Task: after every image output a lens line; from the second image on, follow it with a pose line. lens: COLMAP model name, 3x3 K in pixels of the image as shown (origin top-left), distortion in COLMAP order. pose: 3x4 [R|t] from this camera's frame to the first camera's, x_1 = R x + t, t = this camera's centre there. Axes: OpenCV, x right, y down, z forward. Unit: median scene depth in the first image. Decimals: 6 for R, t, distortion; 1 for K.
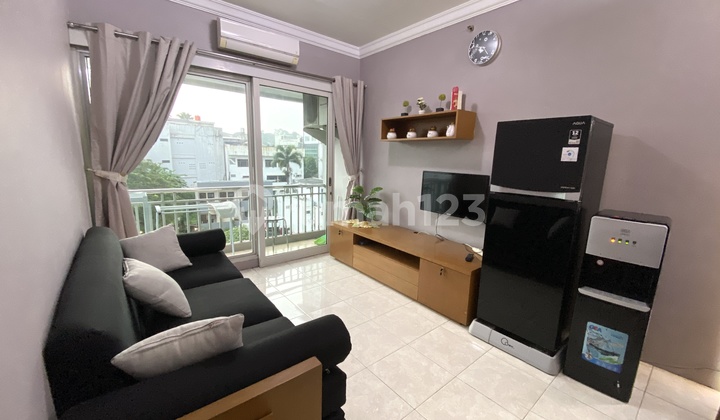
lens RADIAL K [[295.0, 0, 361.7], [0, 295.0, 212.9], [0, 0, 1]] dist [0.000475, -0.012542]
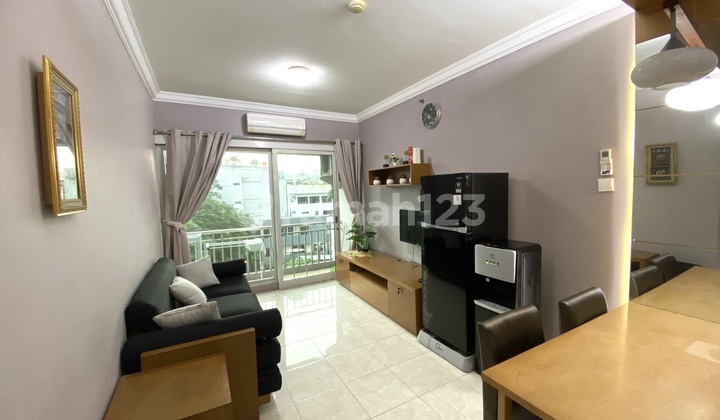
lens RADIAL K [[295.0, 0, 361.7], [0, 295.0, 212.9], [0, 0, 1]] dist [0.000475, -0.012542]
pose [[0.980970, -0.041455, -0.189684, 0.352374], [0.020748, 0.993729, -0.109874, 0.002706], [0.193049, 0.103848, 0.975678, -0.286828]]
